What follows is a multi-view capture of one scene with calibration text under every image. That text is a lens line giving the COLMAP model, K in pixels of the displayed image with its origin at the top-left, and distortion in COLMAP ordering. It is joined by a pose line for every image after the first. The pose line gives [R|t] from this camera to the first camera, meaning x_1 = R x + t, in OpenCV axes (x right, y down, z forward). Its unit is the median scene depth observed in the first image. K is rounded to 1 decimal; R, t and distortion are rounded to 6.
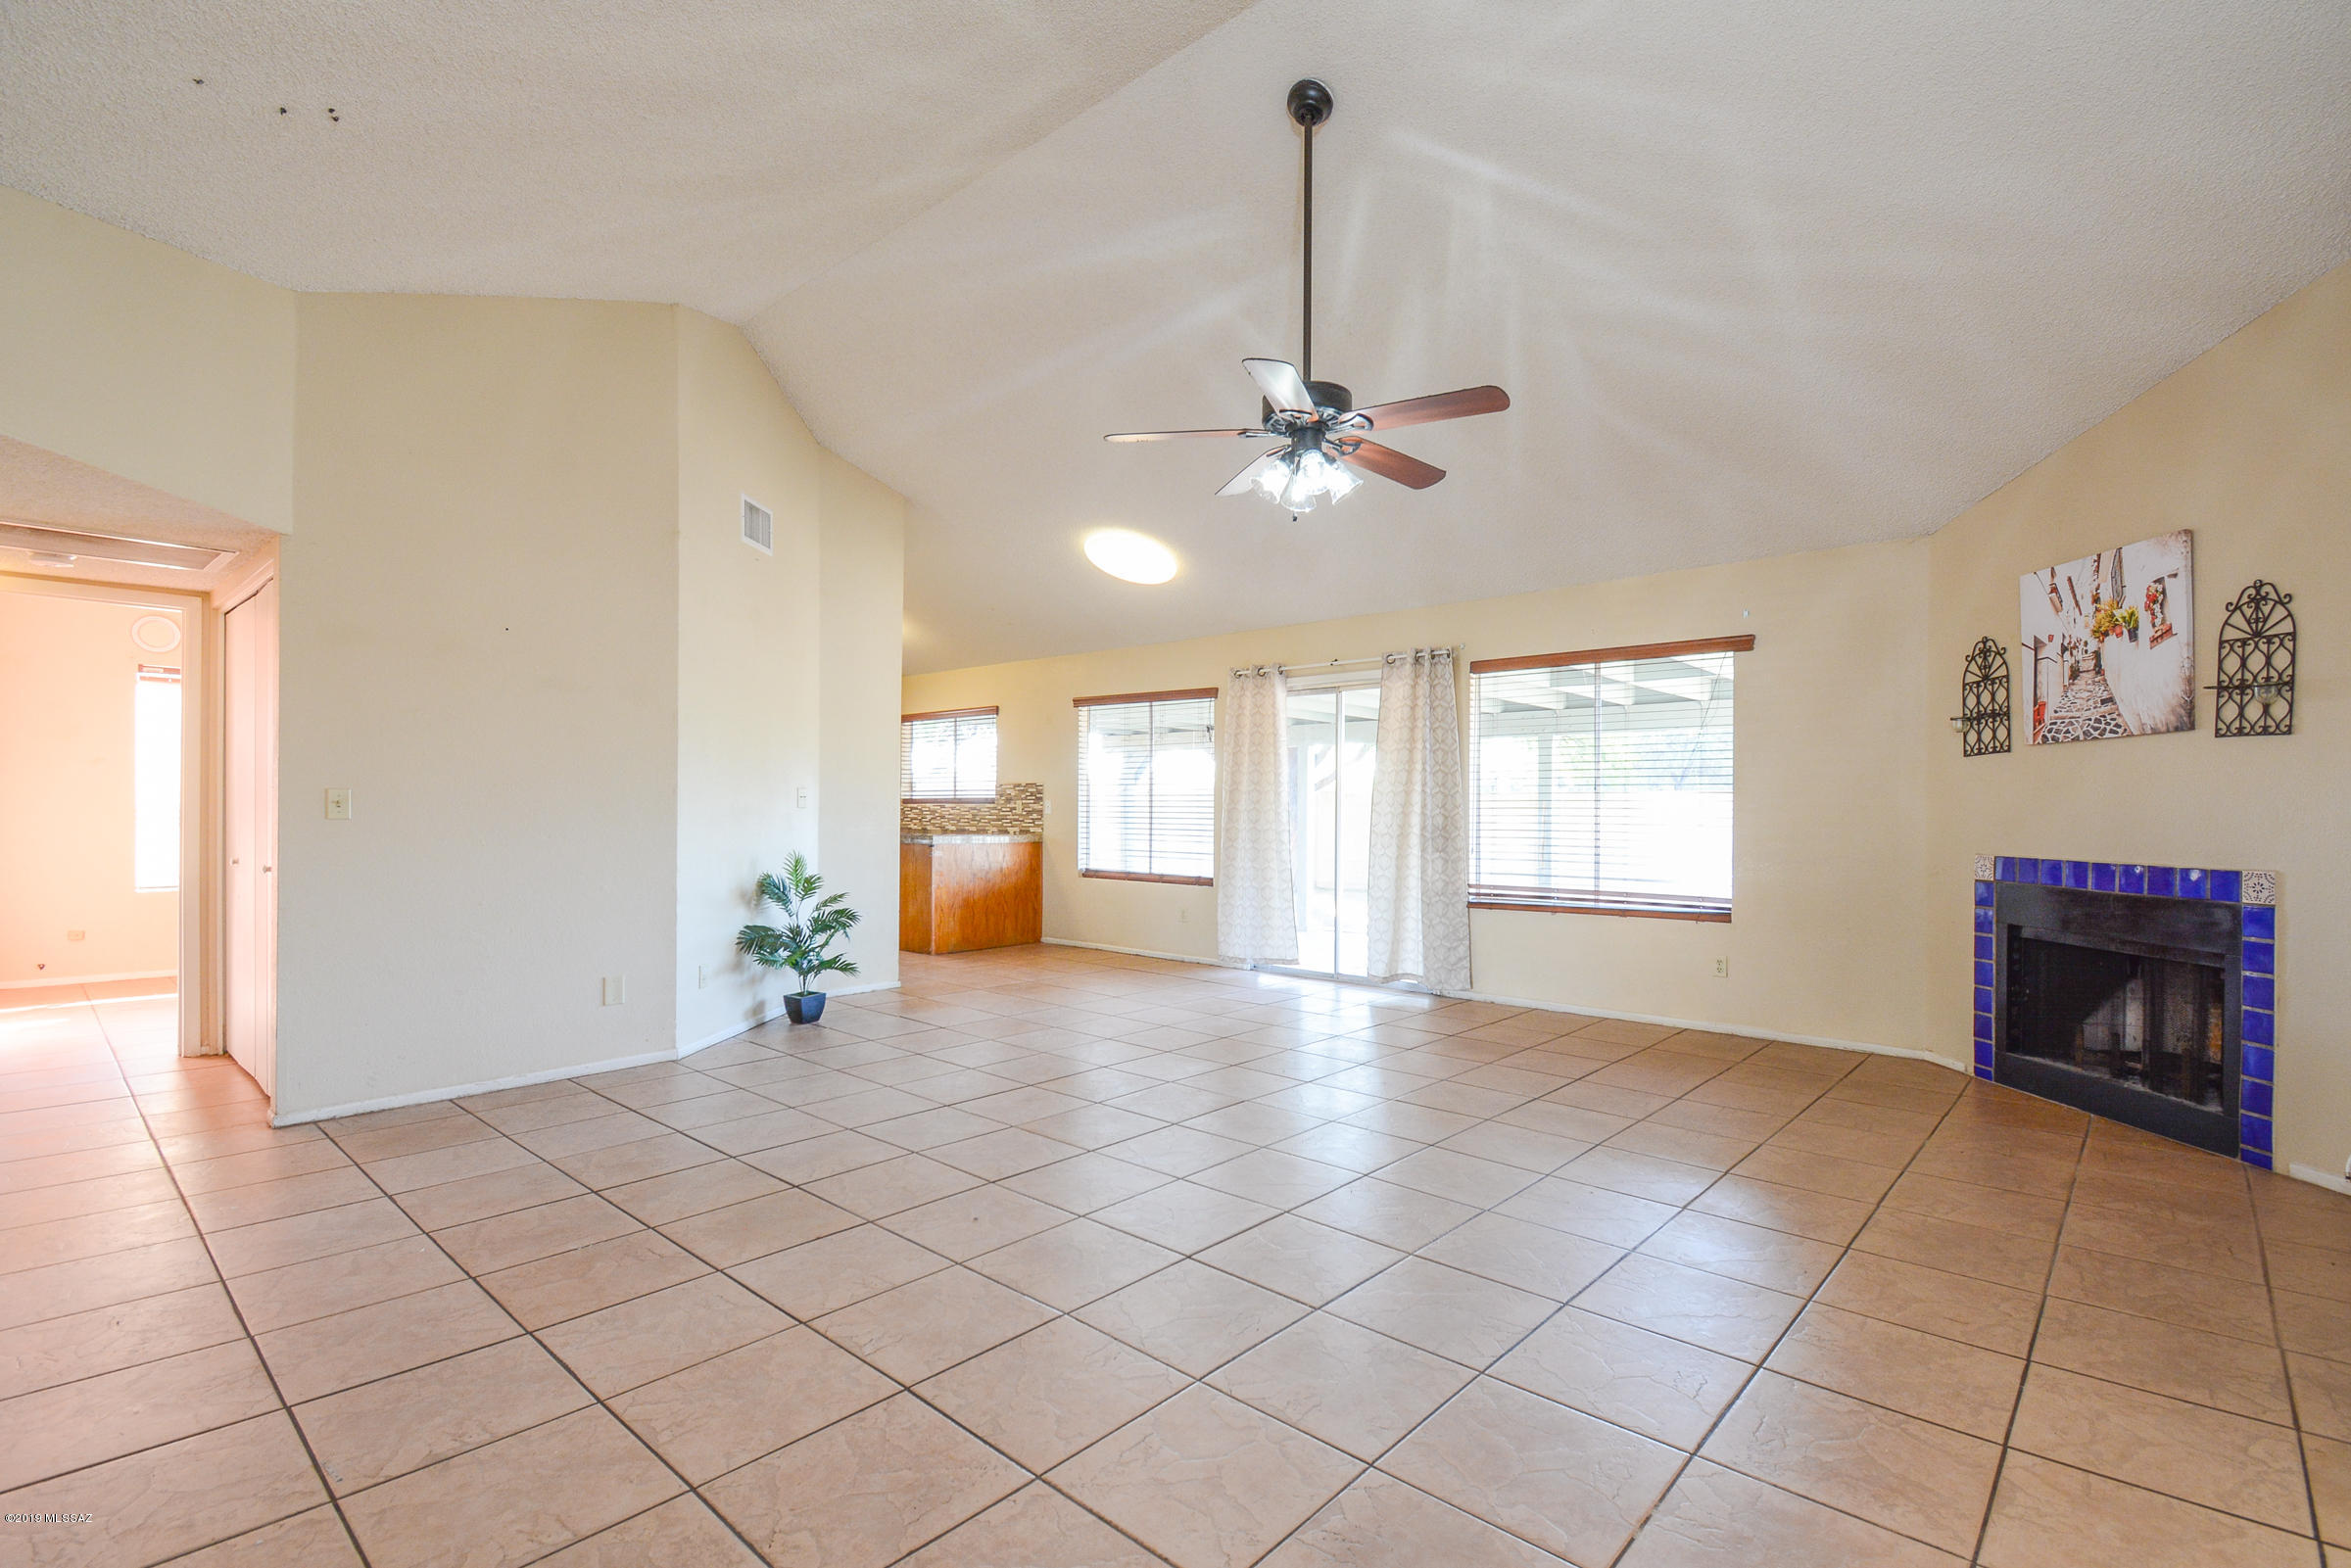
lens RADIAL K [[1080.7, 0, 1194.3], [0, 1080.7, 810.5], [0, 0, 1]] dist [0.005339, -0.003926]
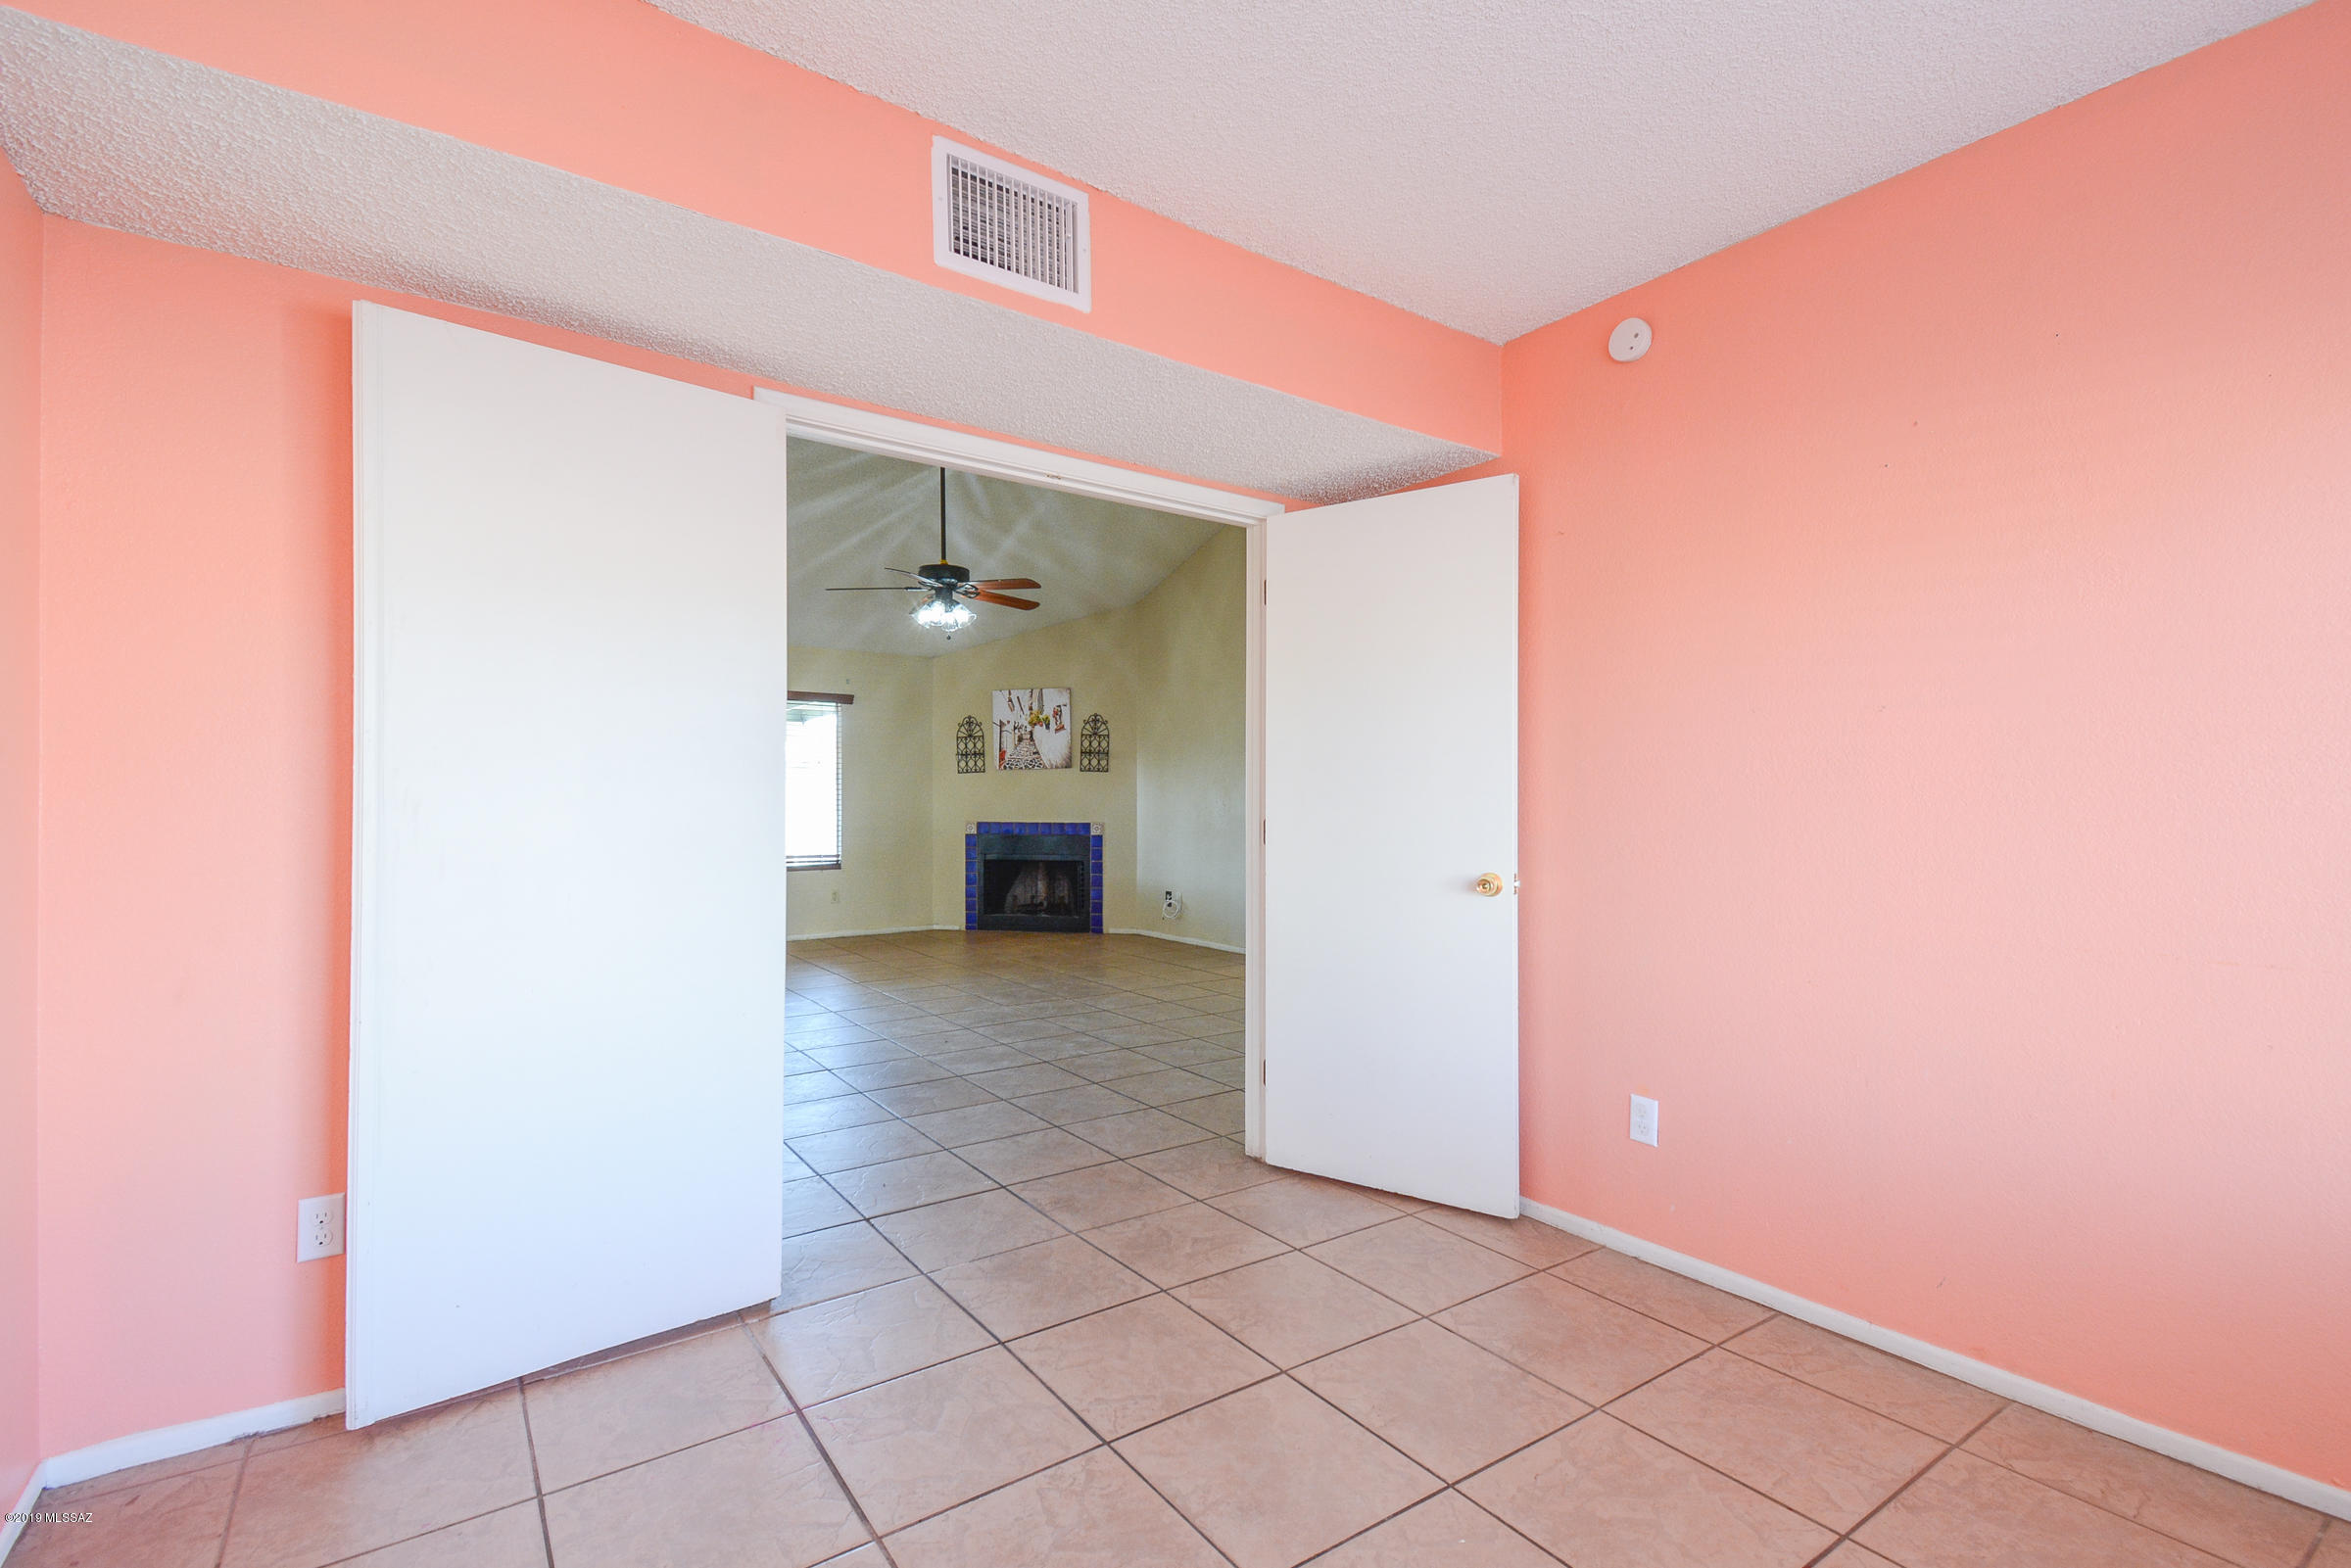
lens RADIAL K [[1080.7, 0, 1165.7], [0, 1080.7, 780.8], [0, 0, 1]] dist [0.005339, -0.003926]
pose [[0.223426, 0.012956, 0.974635, -1.341731], [0.002996, 0.999898, -0.013979, -0.007779], [-0.974716, 0.006043, 0.223365, 0.203172]]
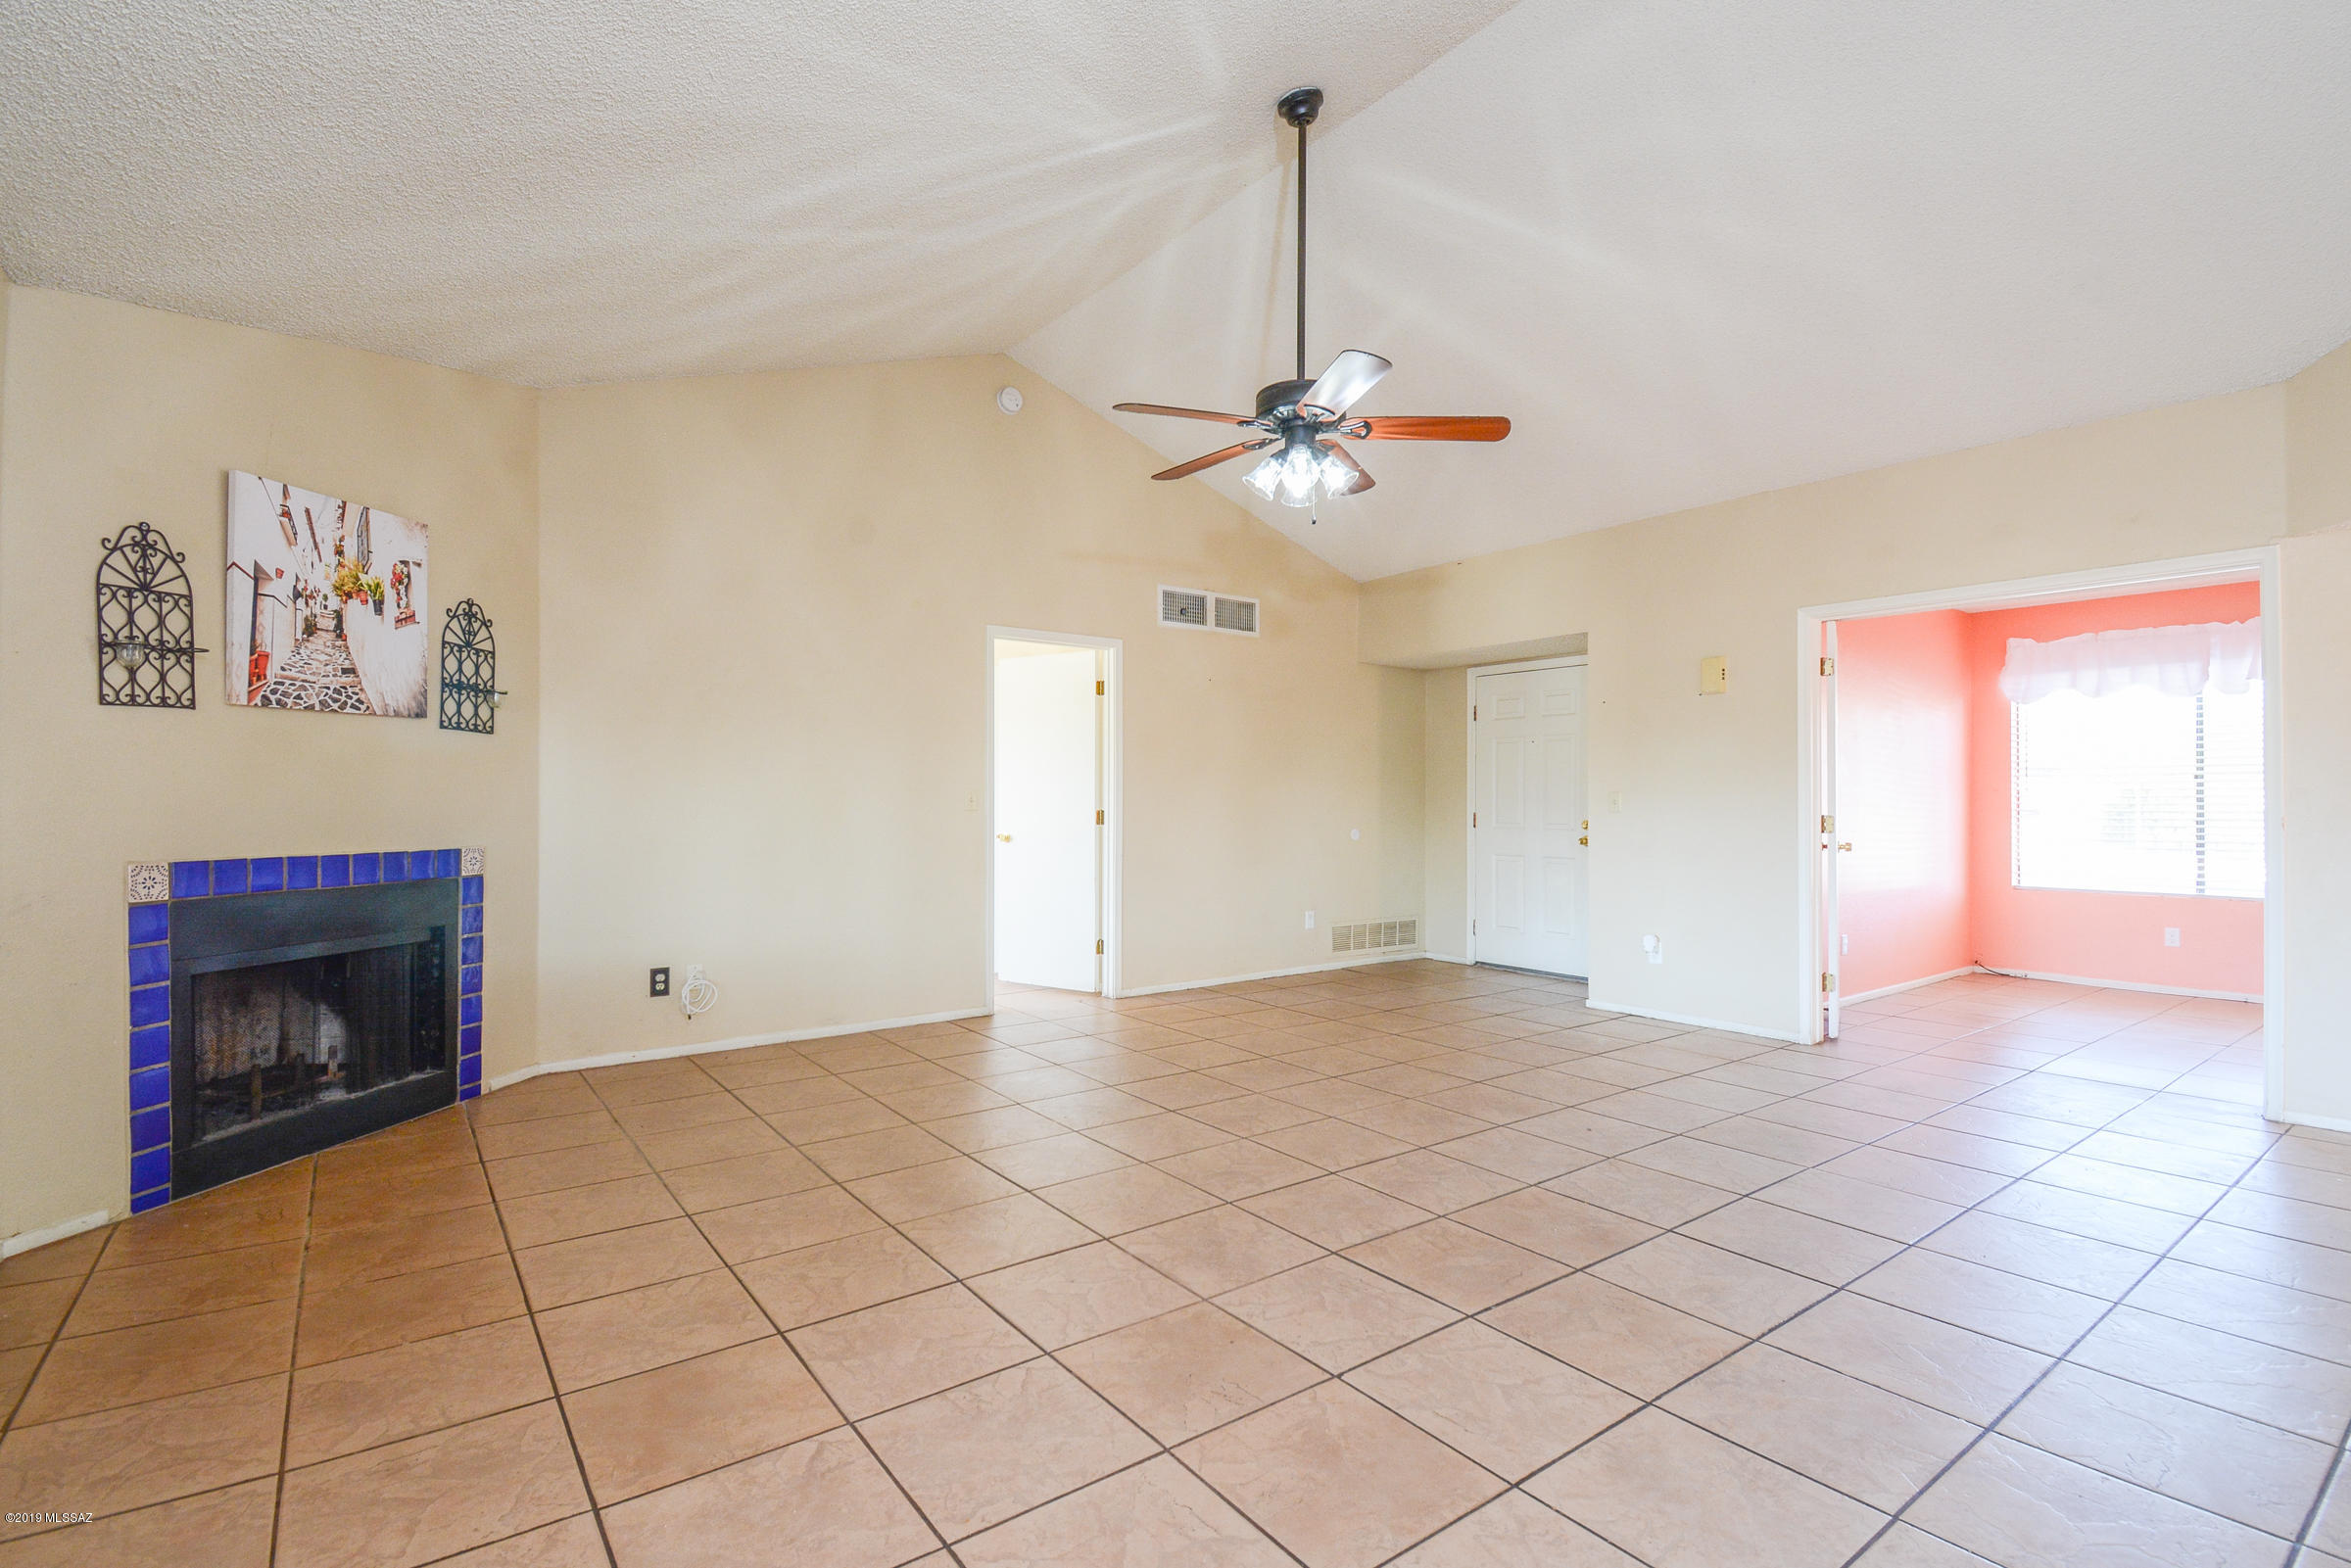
lens RADIAL K [[1080.7, 0, 1190.1], [0, 1080.7, 793.6], [0, 0, 1]] dist [0.005339, -0.003926]
pose [[-0.983888, -0.013918, 0.178244, 0.006481], [-0.014851, 0.999882, -0.003902, -0.007814], [-0.178169, -0.006486, -0.983979, 1.718290]]
